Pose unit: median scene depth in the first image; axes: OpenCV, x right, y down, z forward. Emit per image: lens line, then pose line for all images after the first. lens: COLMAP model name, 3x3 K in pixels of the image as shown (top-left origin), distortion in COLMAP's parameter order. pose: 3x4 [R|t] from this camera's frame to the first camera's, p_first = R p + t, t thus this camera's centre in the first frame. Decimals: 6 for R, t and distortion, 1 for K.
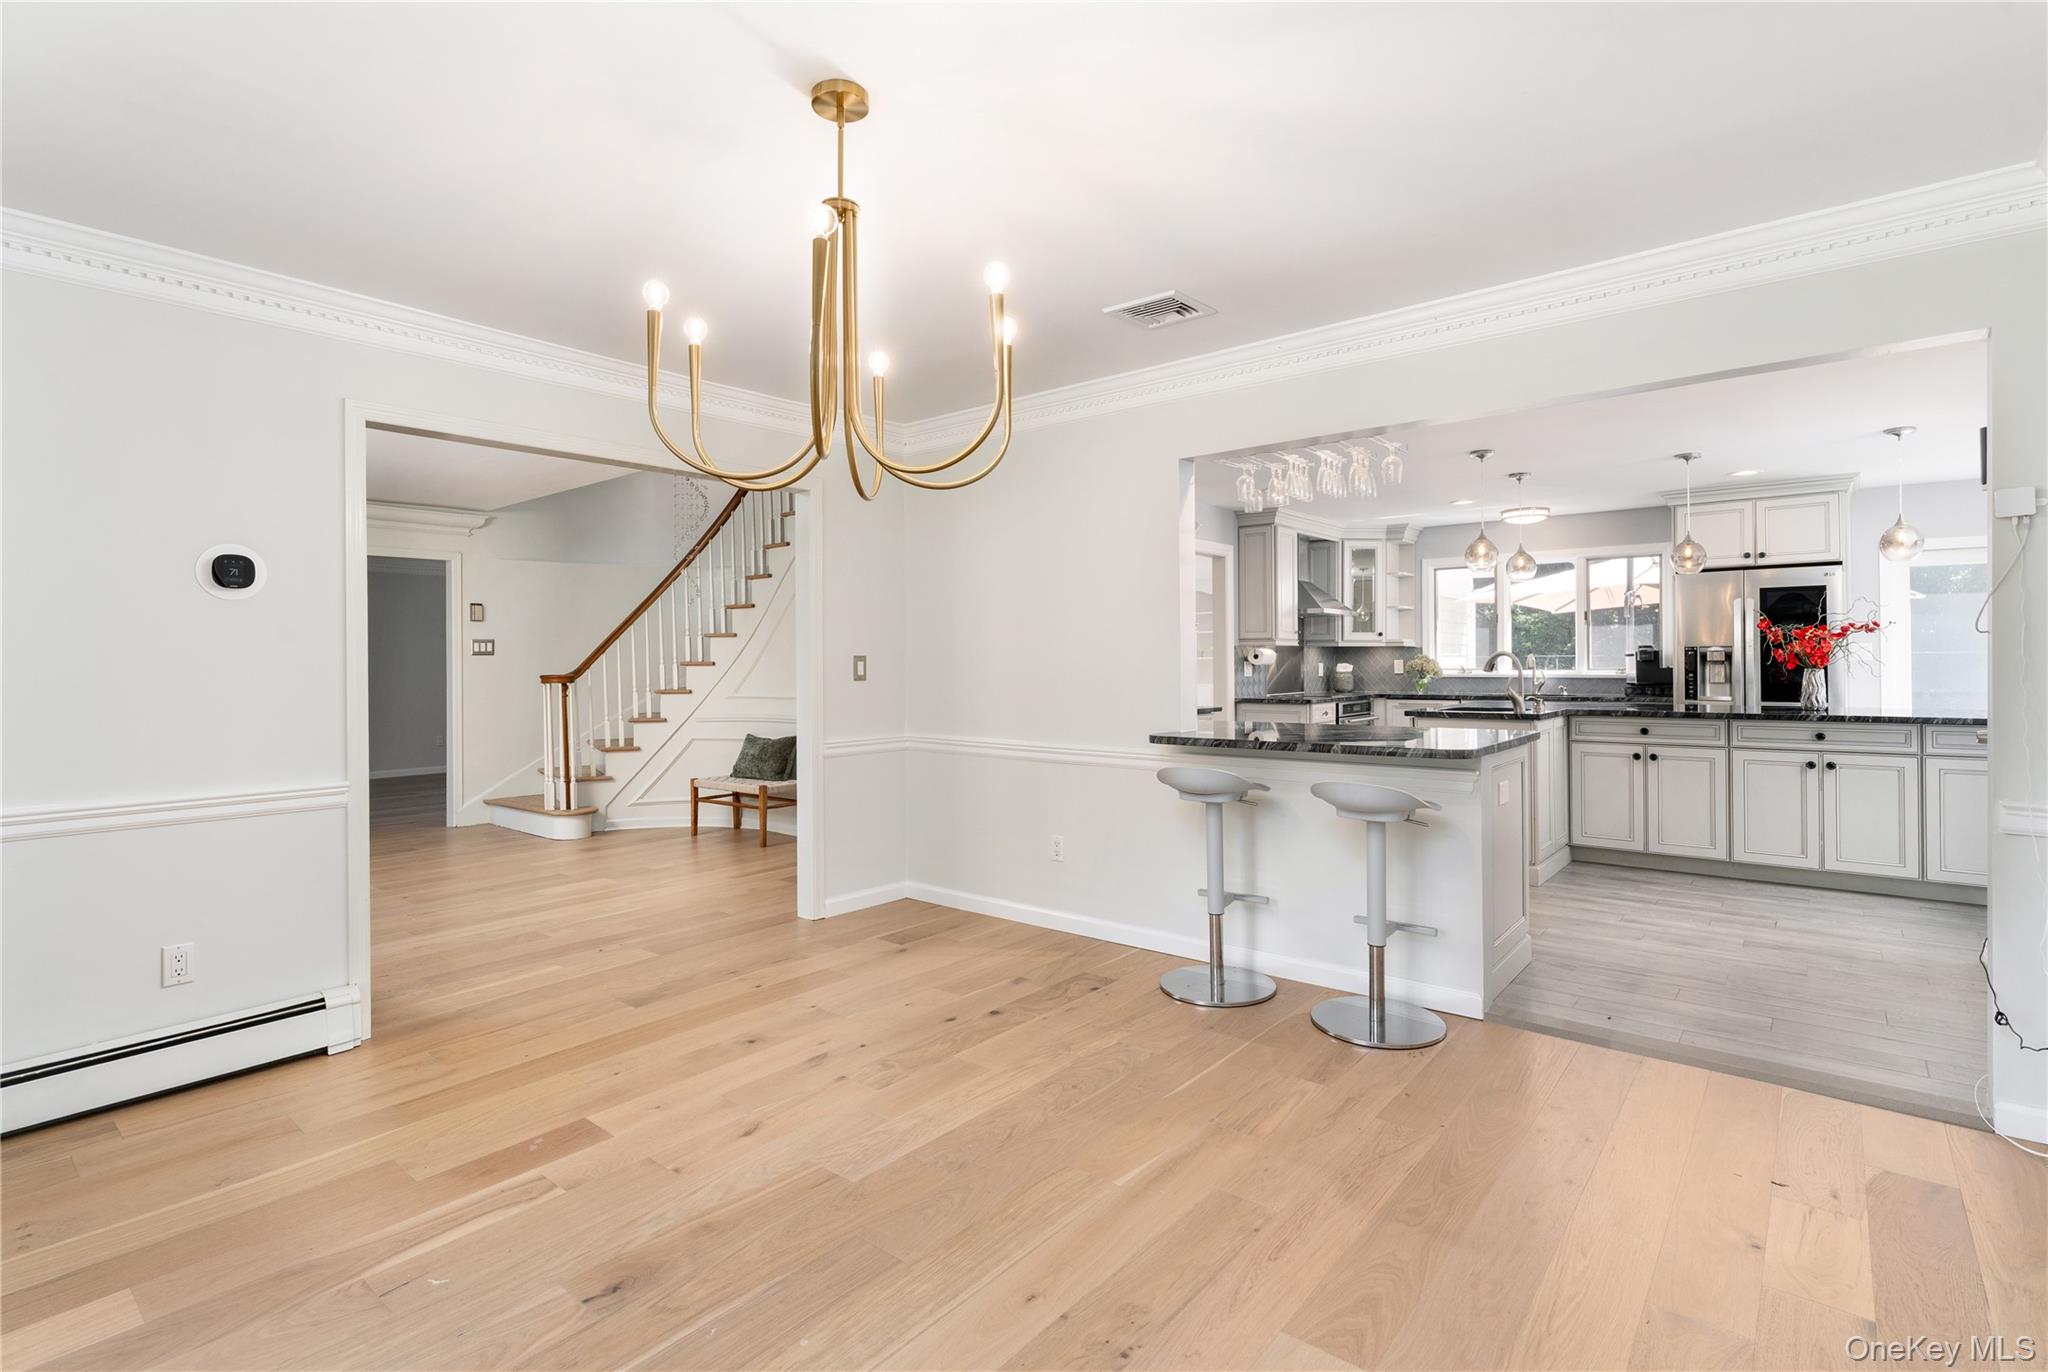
lens RADIAL K [[984.1, 0, 1026.1], [0, 984.1, 665.6], [0, 0, 1]] dist [-0.002807, -0.000862]
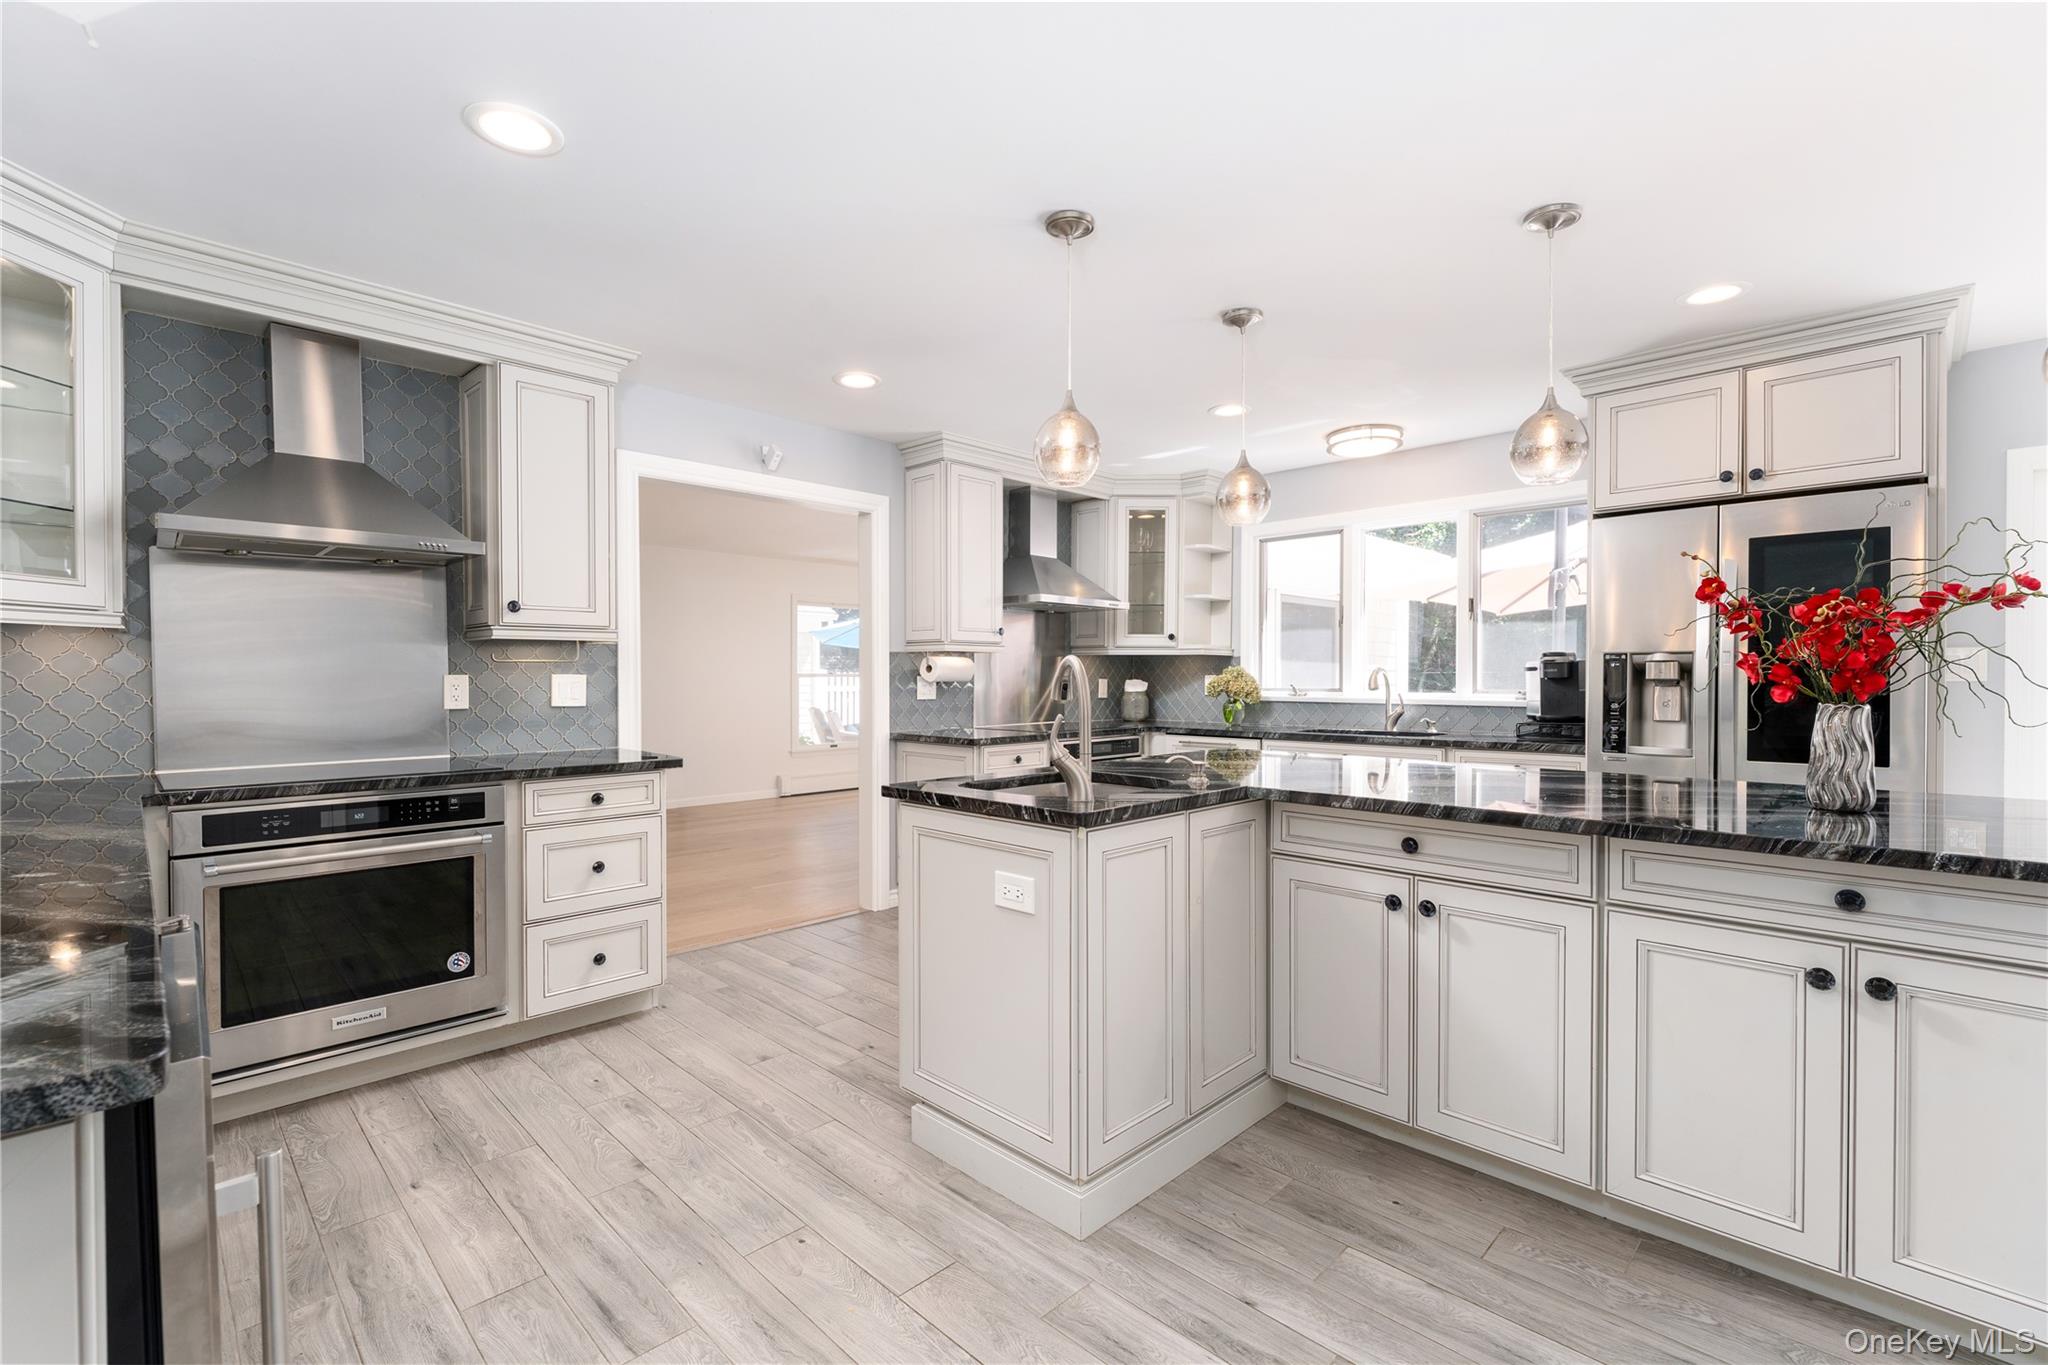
lens RADIAL K [[890.6, 0, 1019.9], [0, 890.6, 687.4], [0, 0, 1]] dist [-0.002455, -0.000230]
pose [[0.994561, 0.005913, -0.103993, 0.409238], [-0.004903, 0.999938, 0.009964, -0.003830], [0.104045, -0.009400, 0.994528, 0.490259]]
